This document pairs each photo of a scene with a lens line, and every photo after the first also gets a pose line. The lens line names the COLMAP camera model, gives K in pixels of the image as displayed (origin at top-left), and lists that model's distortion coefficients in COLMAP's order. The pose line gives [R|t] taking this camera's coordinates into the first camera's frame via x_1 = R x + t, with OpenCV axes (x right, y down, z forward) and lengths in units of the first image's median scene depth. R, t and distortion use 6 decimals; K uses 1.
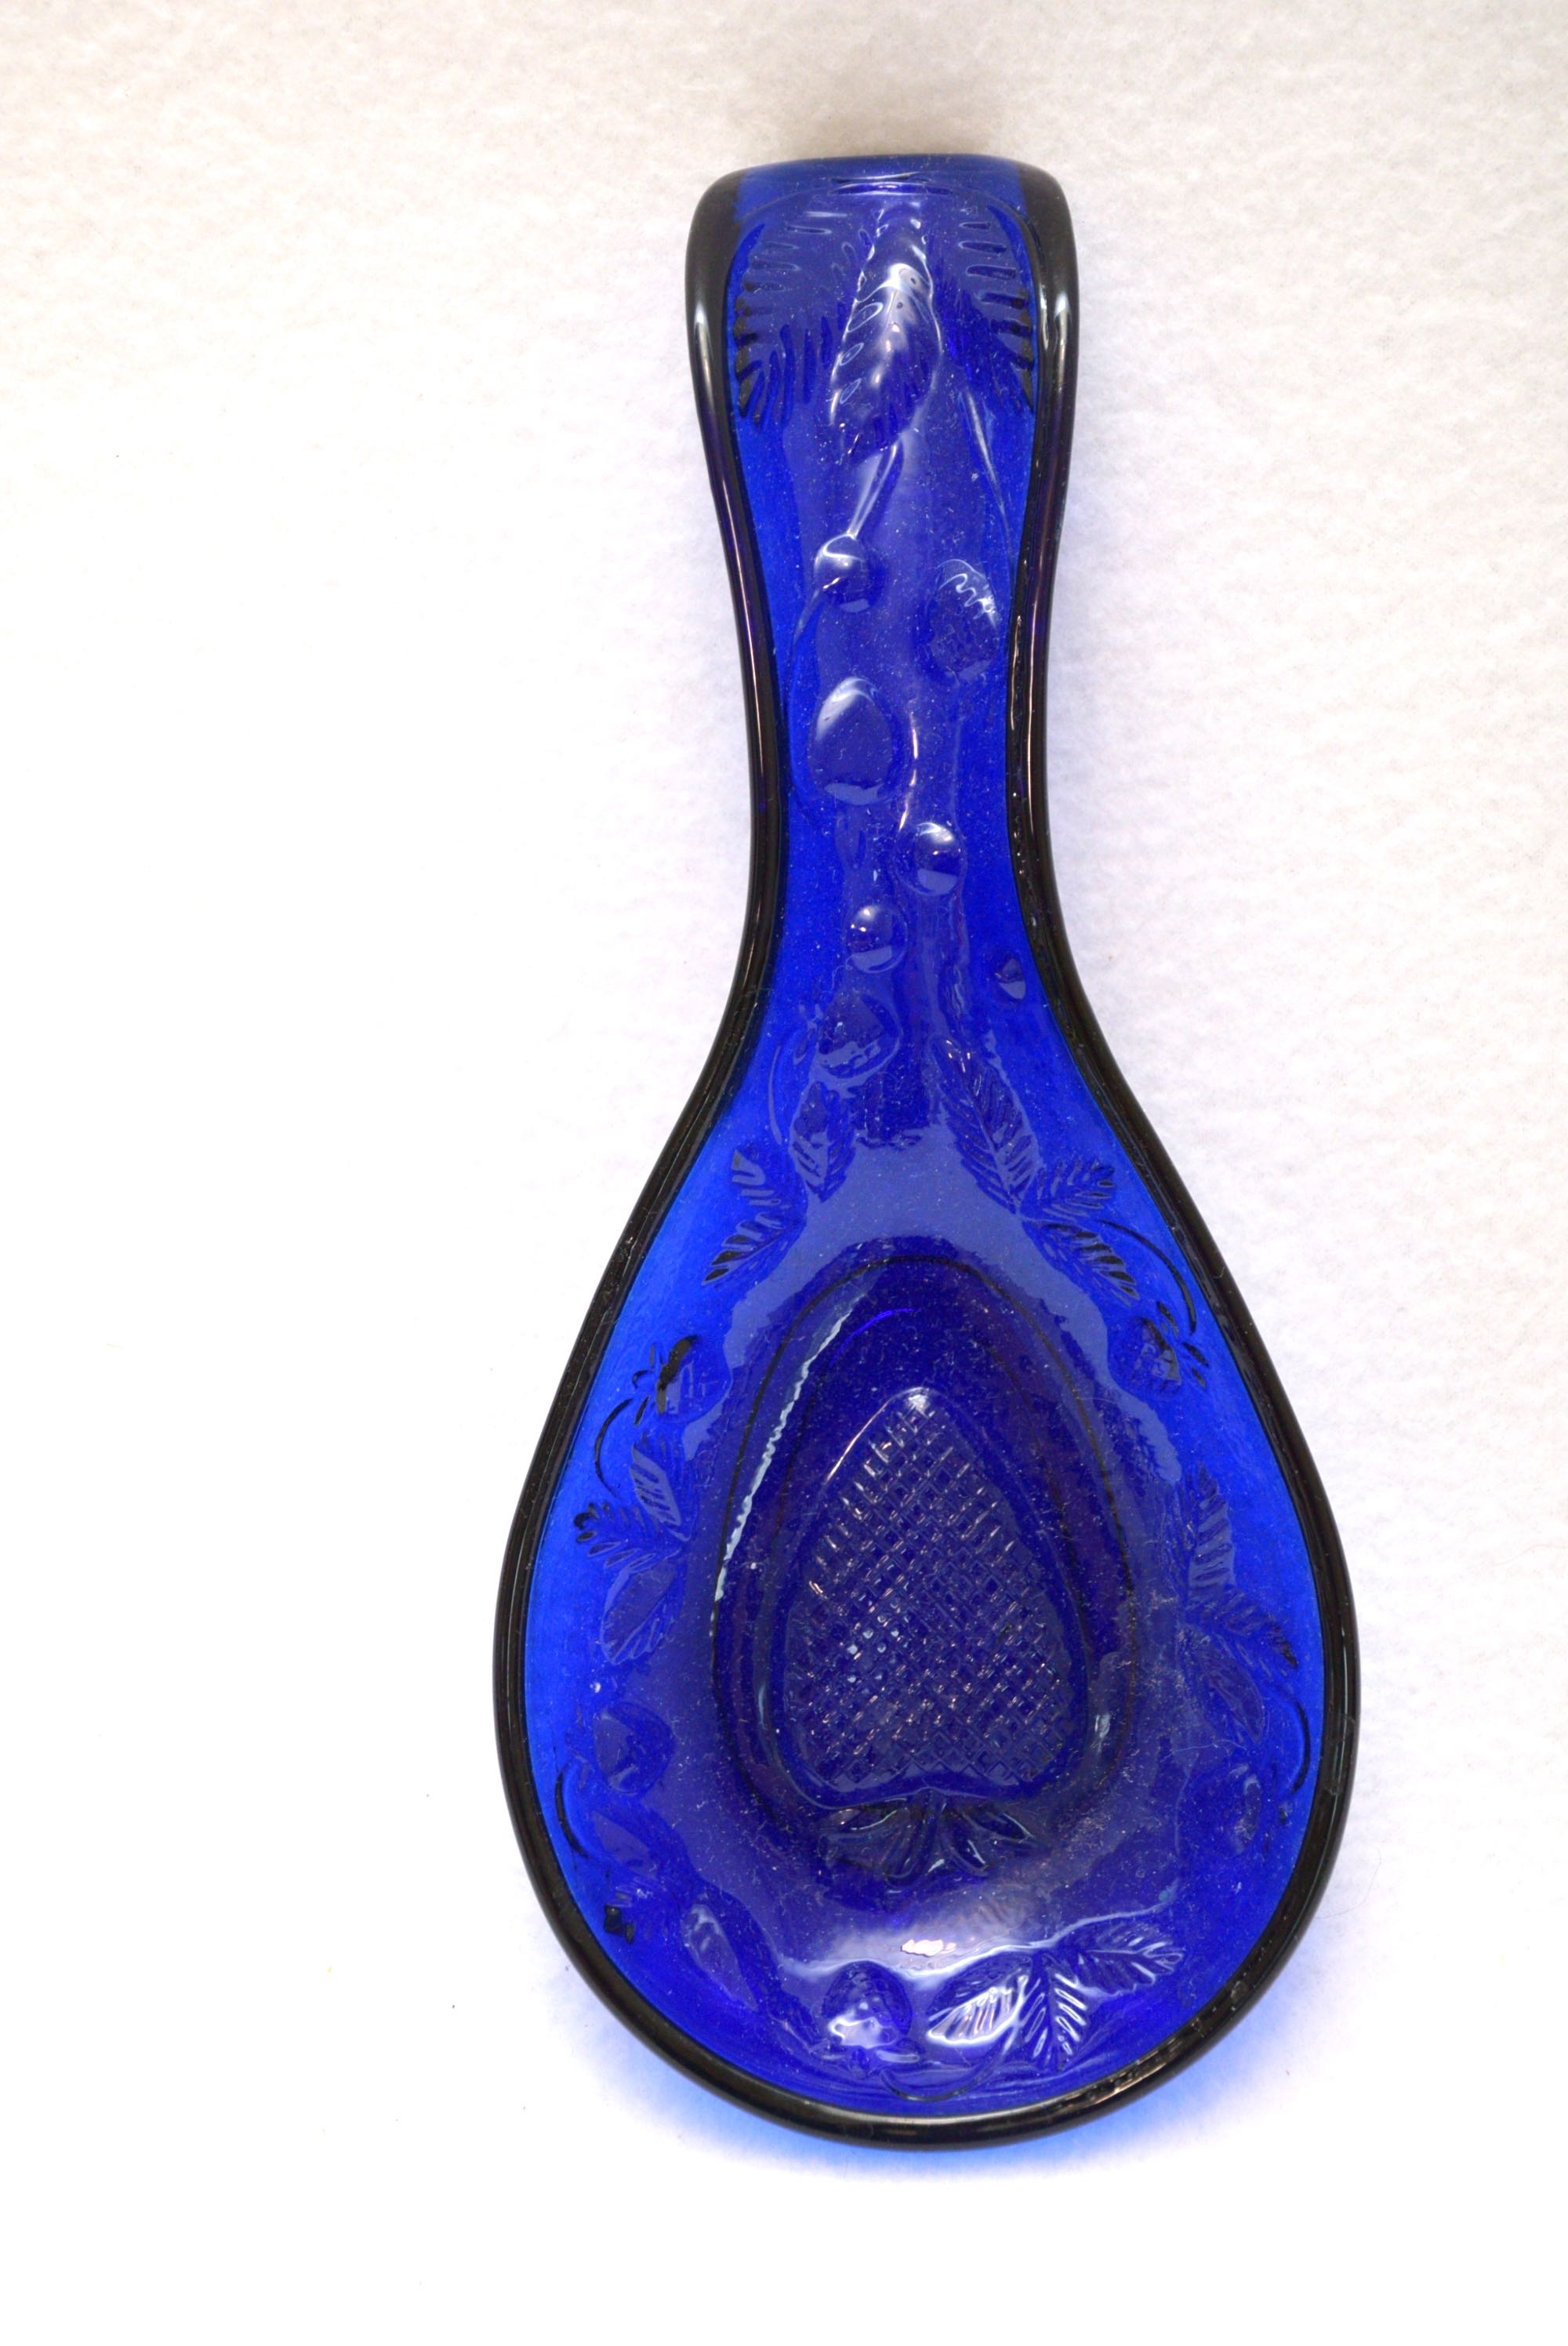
lens RADIAL K [[4294.0, 0, 788.0], [0, 4294.0, 1174.3], [0, 0, 1]] dist [-0.081585, 0.000000]
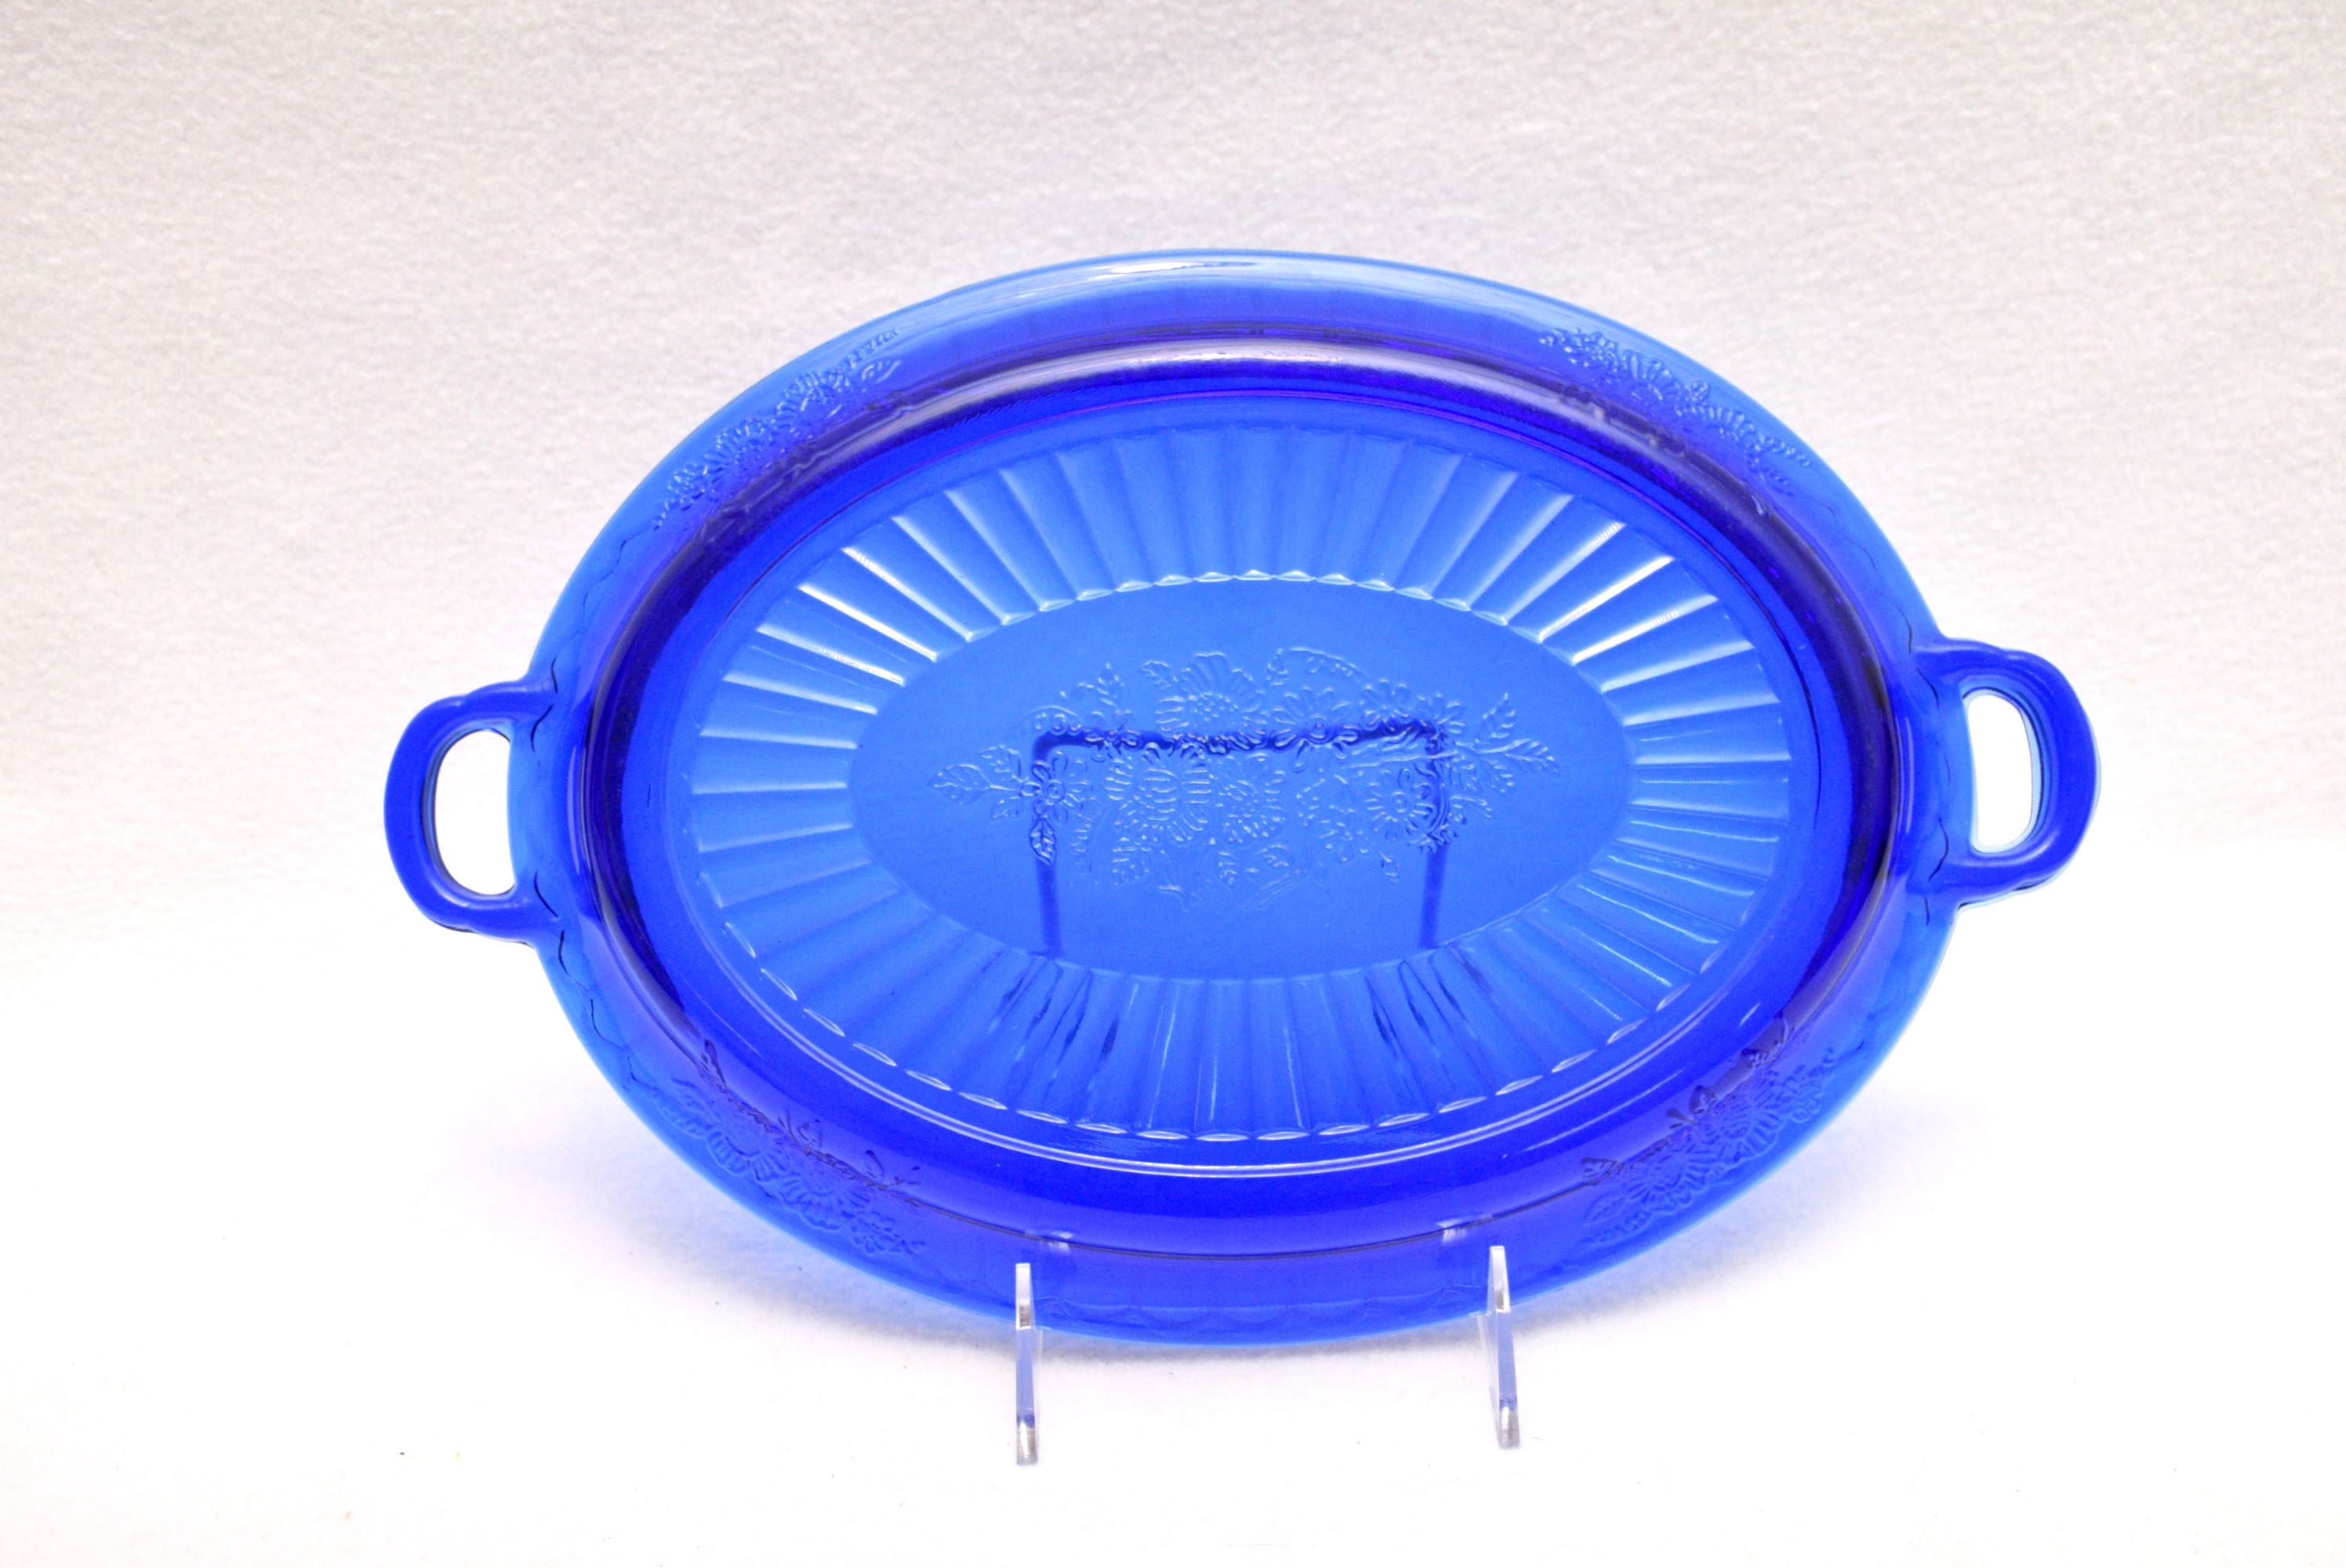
lens RADIAL K [[2505.0, 0, 1168.3], [0, 2505.0, 786.9], [0, 0, 1]] dist [-0.012654, 0.000000]
pose [[0.998809, -0.048407, 0.006071, -0.019097], [0.048377, 0.998817, 0.005023, 0.091336], [-0.006307, -0.004723, 0.999969, -0.343421]]
